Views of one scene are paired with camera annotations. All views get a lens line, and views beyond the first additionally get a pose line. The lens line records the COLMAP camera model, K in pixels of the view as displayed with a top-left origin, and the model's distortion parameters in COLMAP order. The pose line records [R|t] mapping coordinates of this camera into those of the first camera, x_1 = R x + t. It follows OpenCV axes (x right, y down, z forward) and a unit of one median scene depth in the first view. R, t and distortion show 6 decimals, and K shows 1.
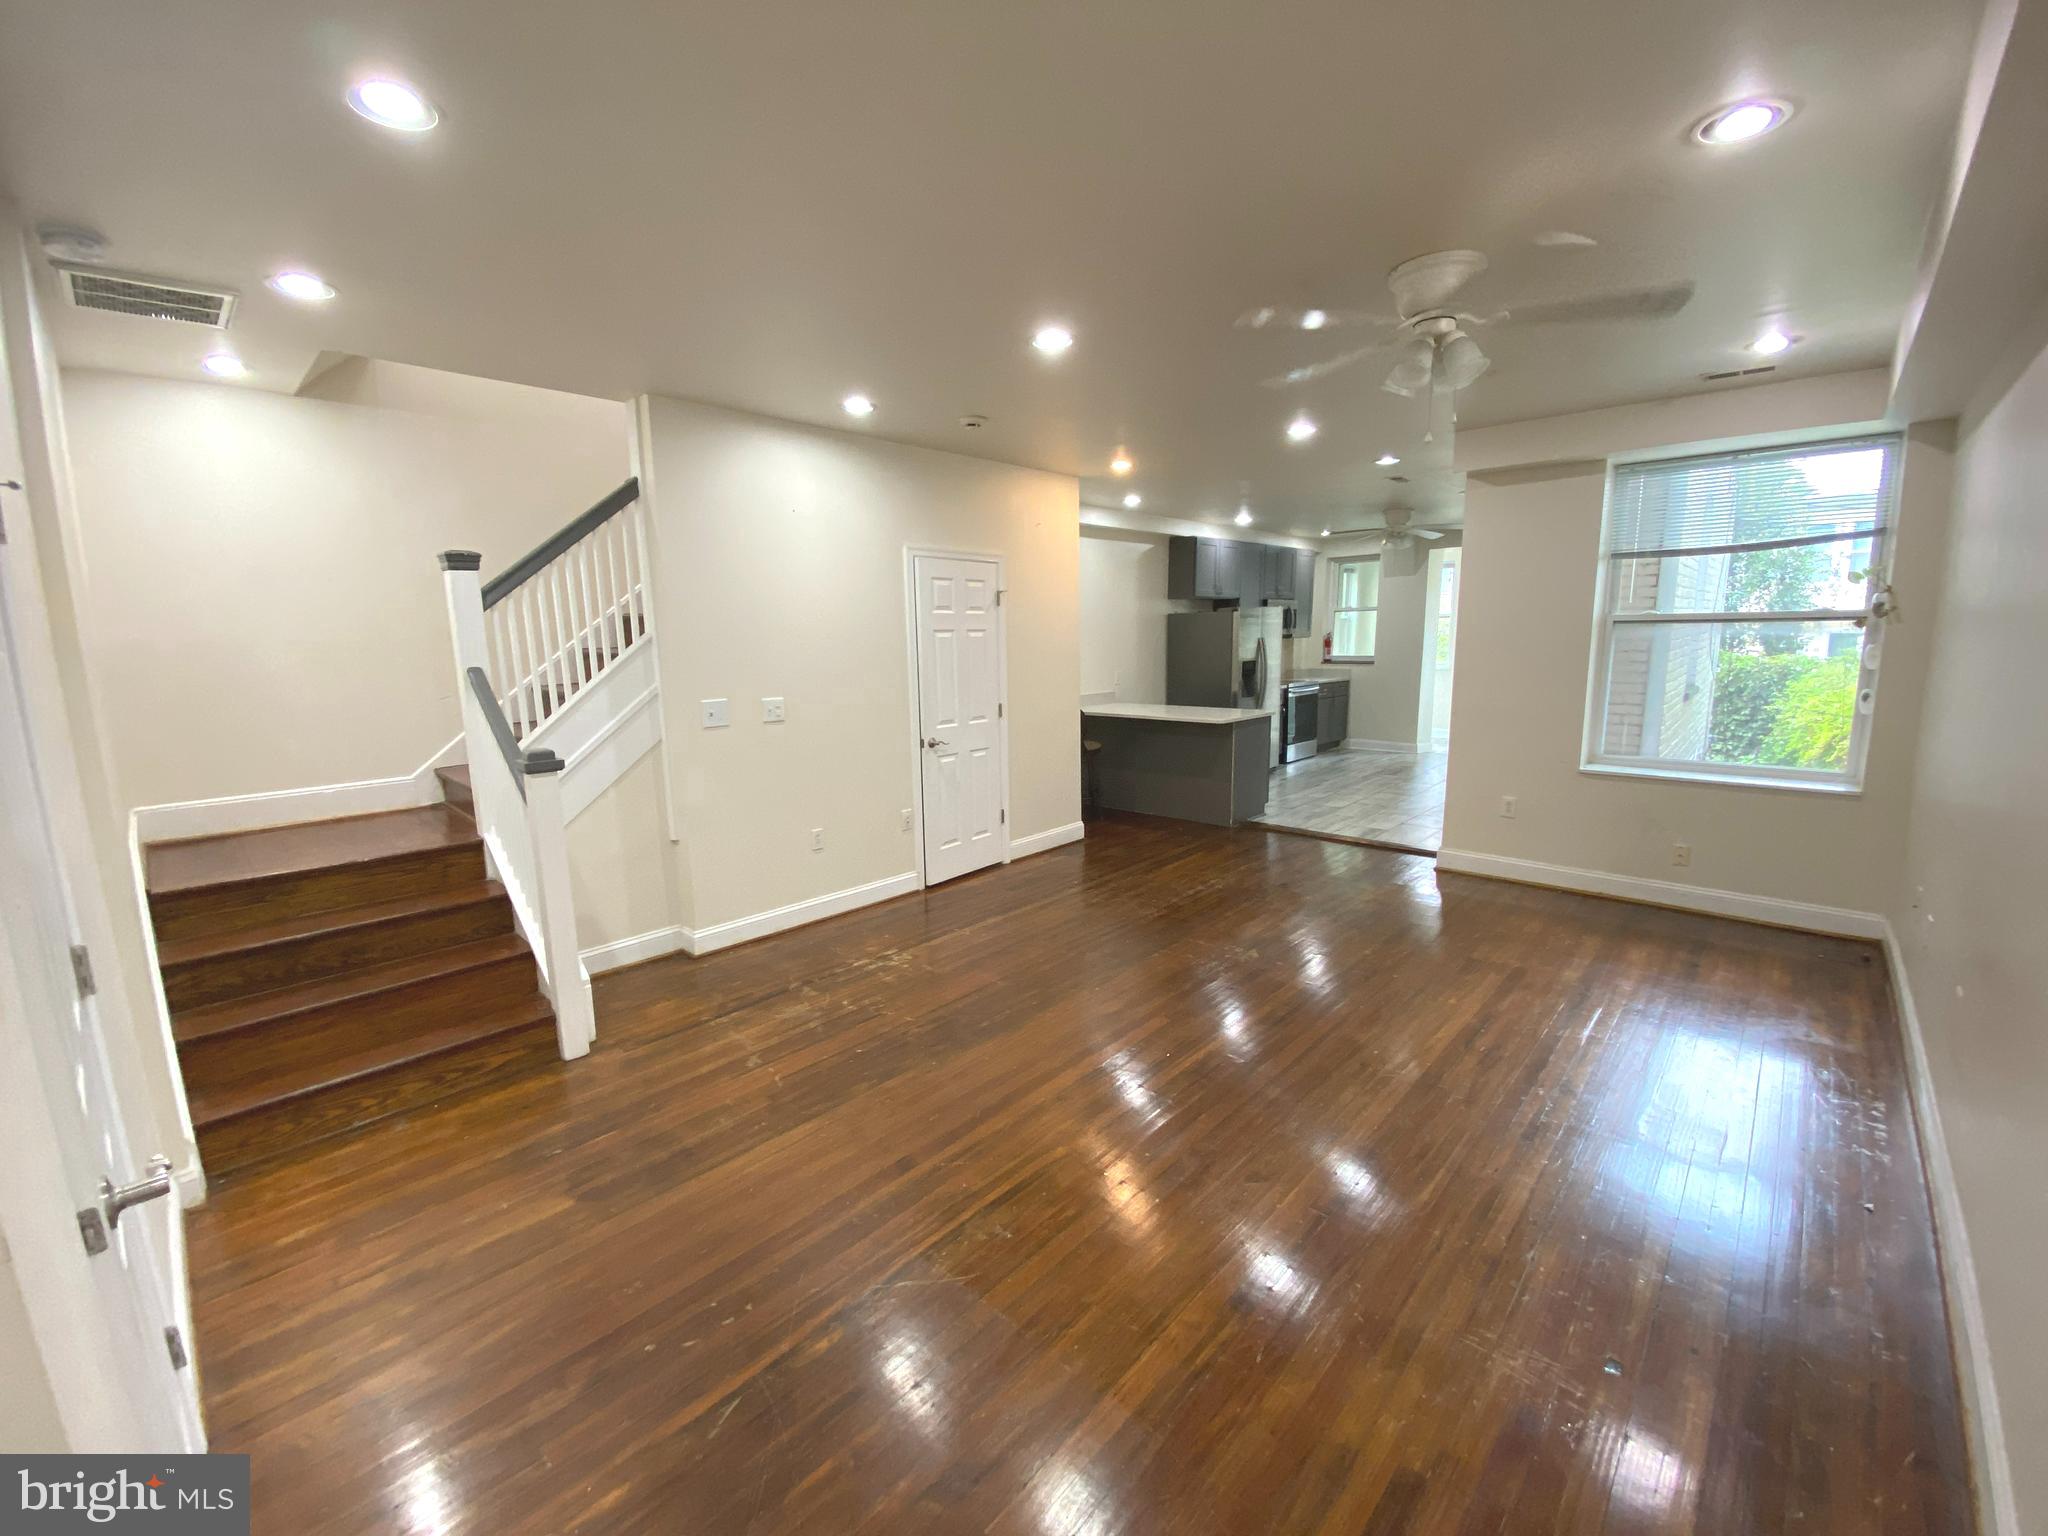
lens RADIAL K [[825.1, 0, 985.5], [0, 825.1, 775.8], [0, 0, 1]] dist [0.002828, -0.010515]
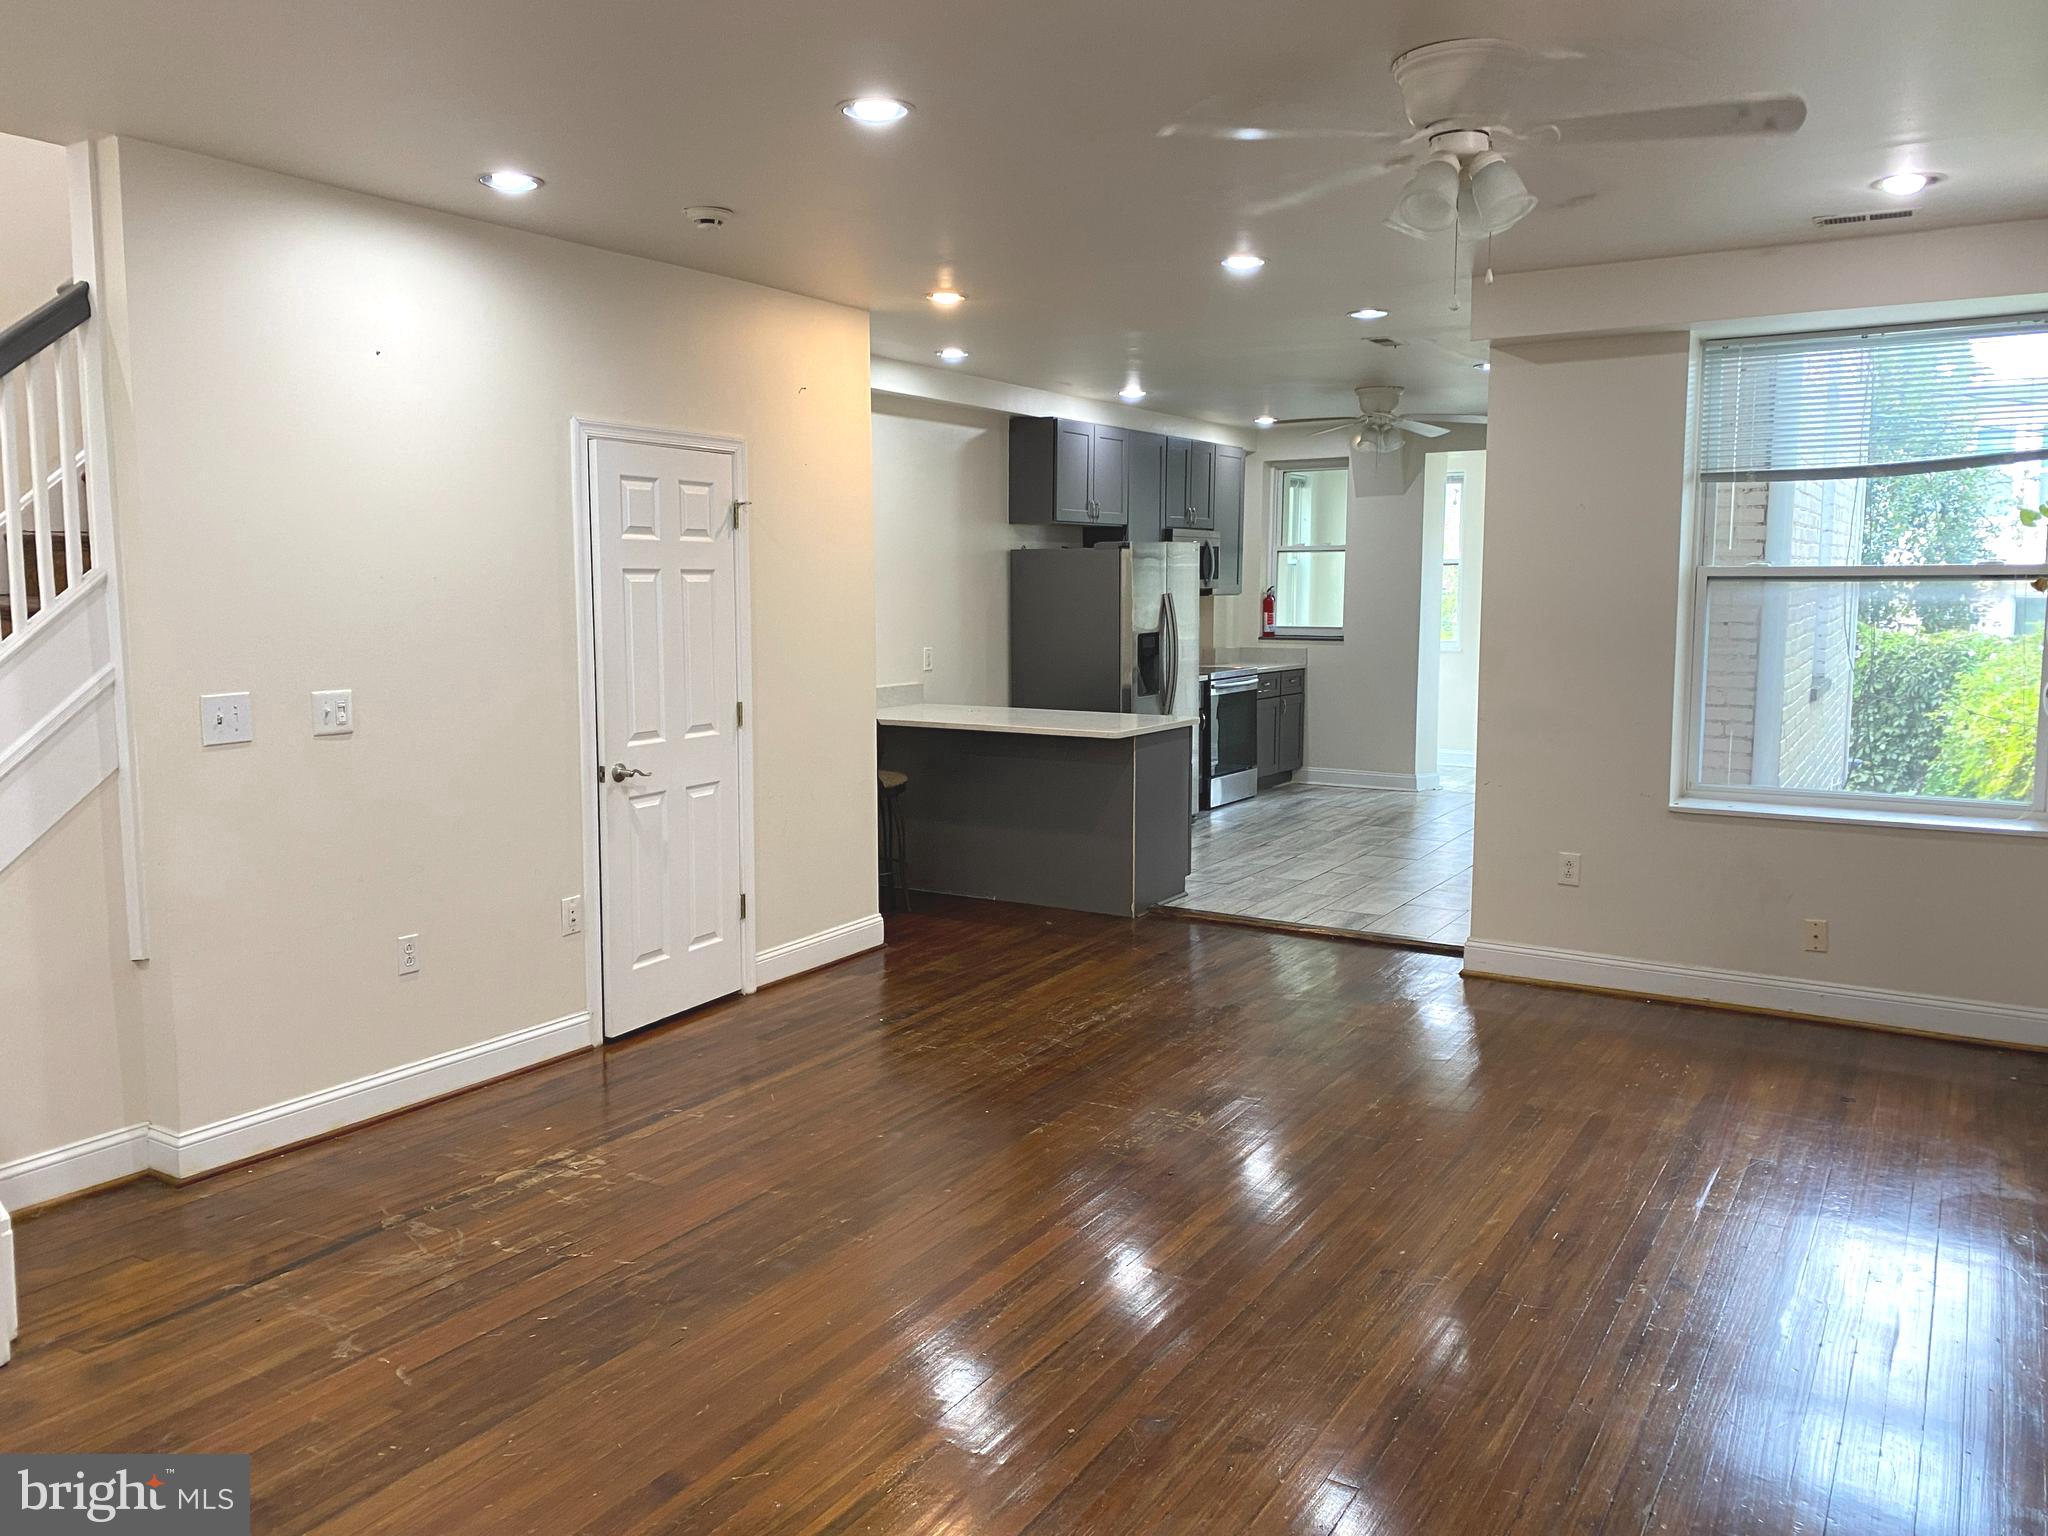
lens RADIAL K [[1555.3, 0, 942.7], [0, 1555.3, 761.9], [0, 0, 1]] dist [-0.001186, 0.010781]
pose [[0.981384, -0.005707, 0.191970, -0.061282], [0.016167, 0.998465, -0.052967, 0.012322], [-0.191373, 0.055085, 0.979970, -0.073672]]
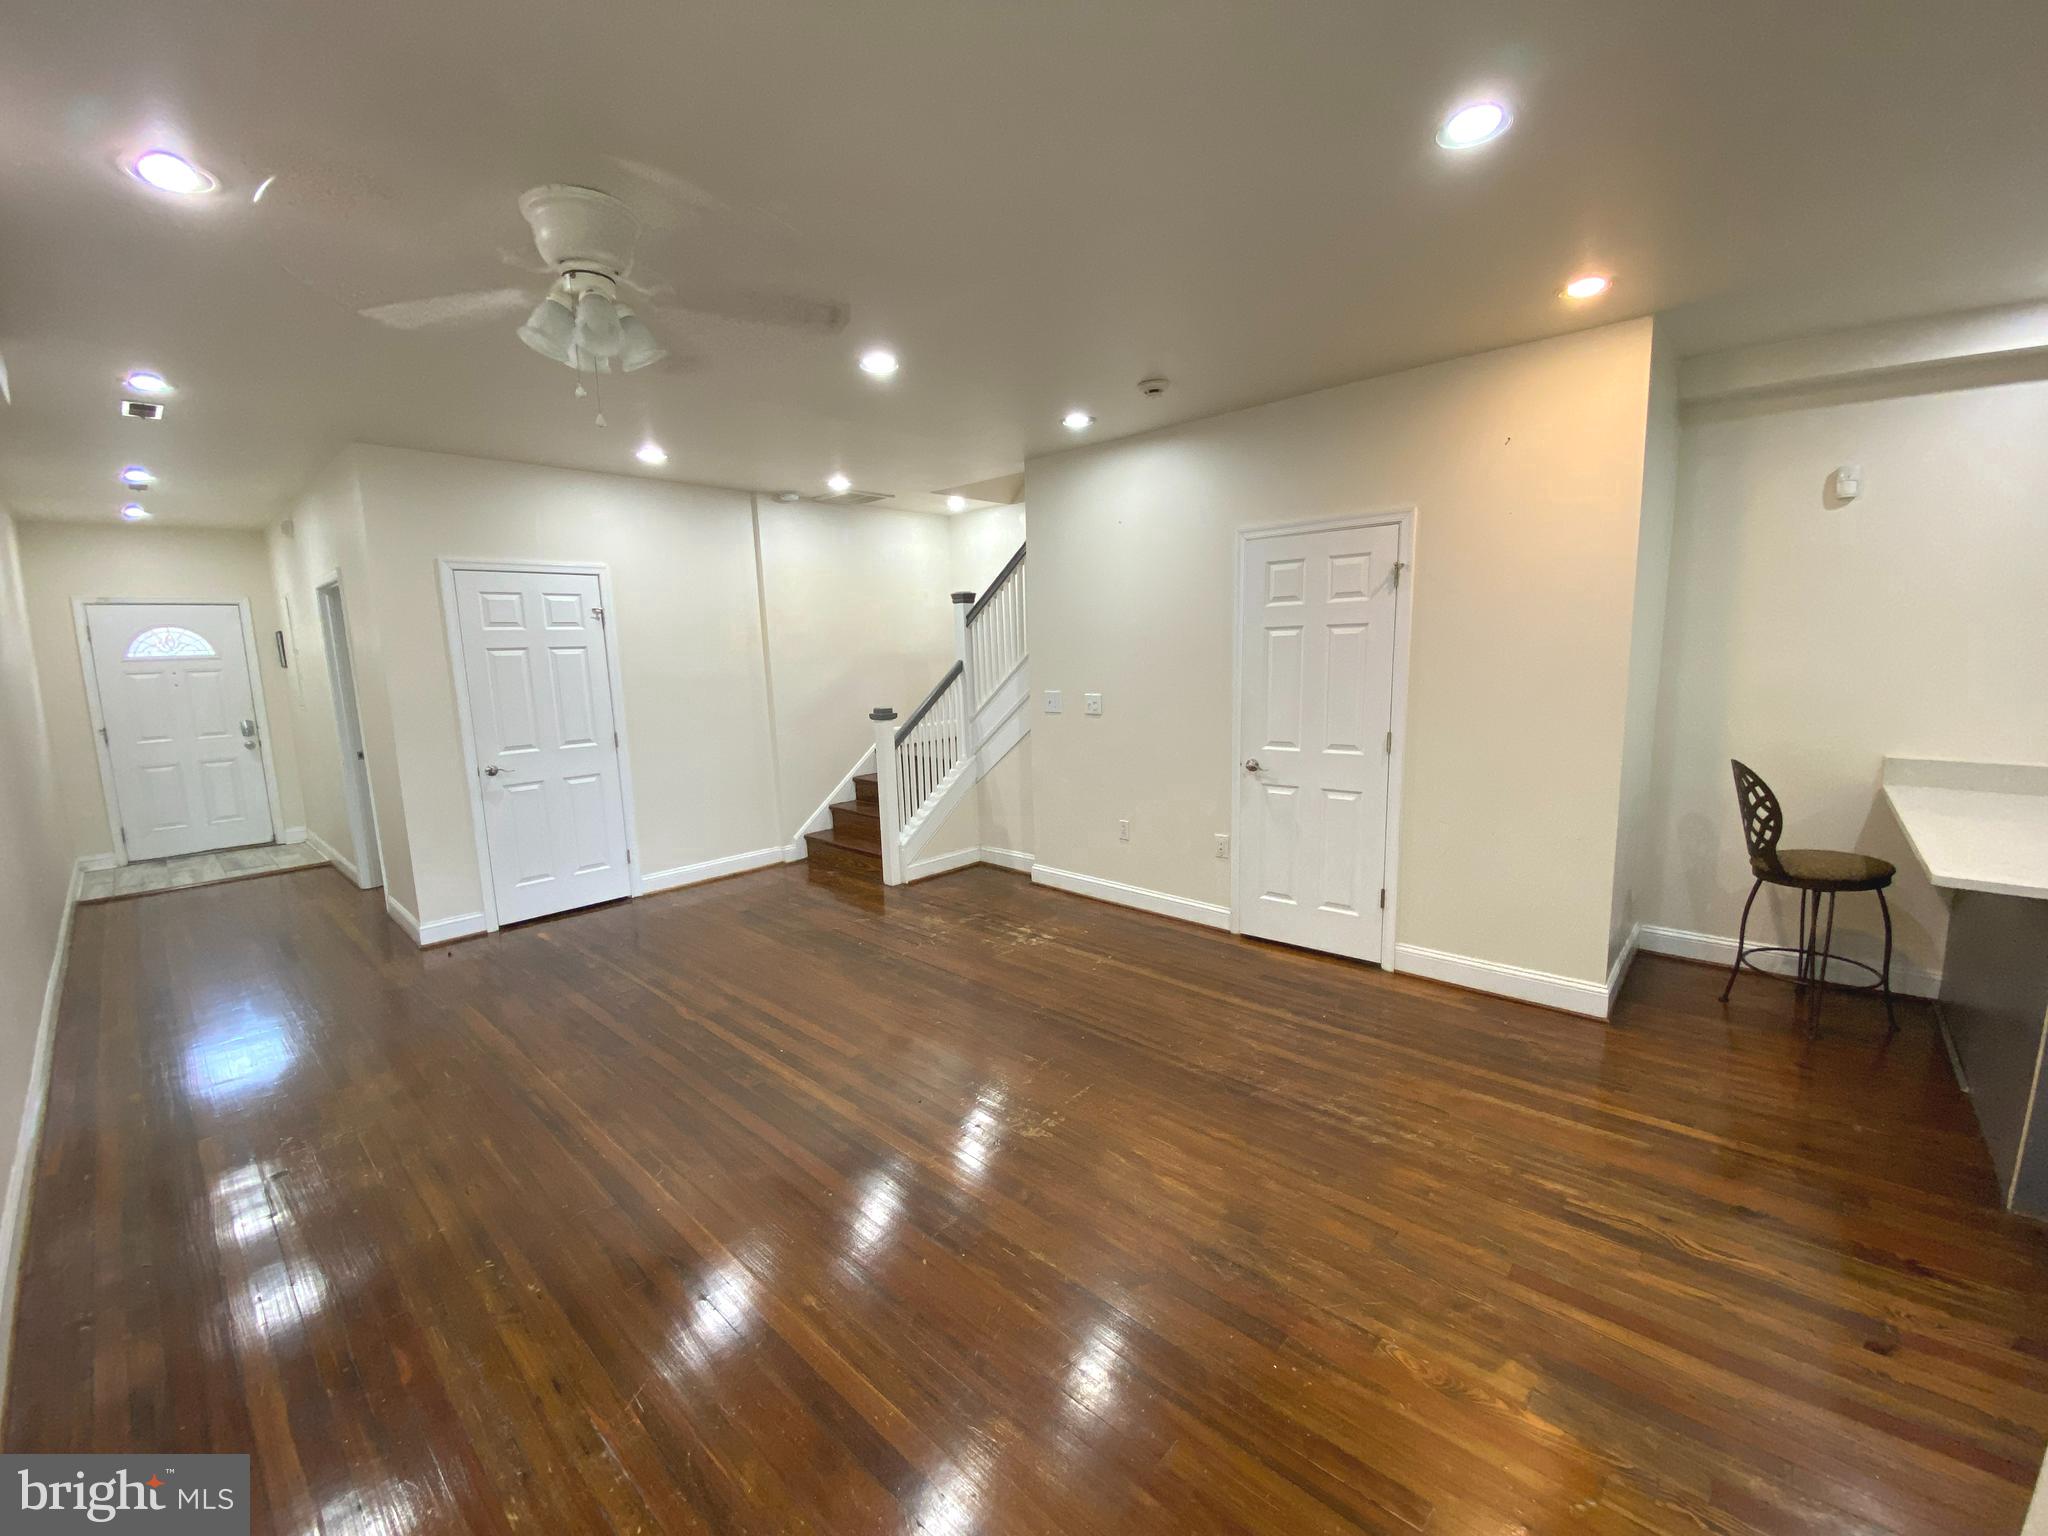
lens RADIAL K [[825.1, 0, 1050.4], [0, 825.1, 773.8], [0, 0, 1]] dist [0.002828, -0.010515]
pose [[0.024732, 0.169051, -0.985297, 0.876365], [-0.140484, 0.976406, 0.163999, -0.163499], [0.989774, 0.134362, 0.047898, 0.895455]]
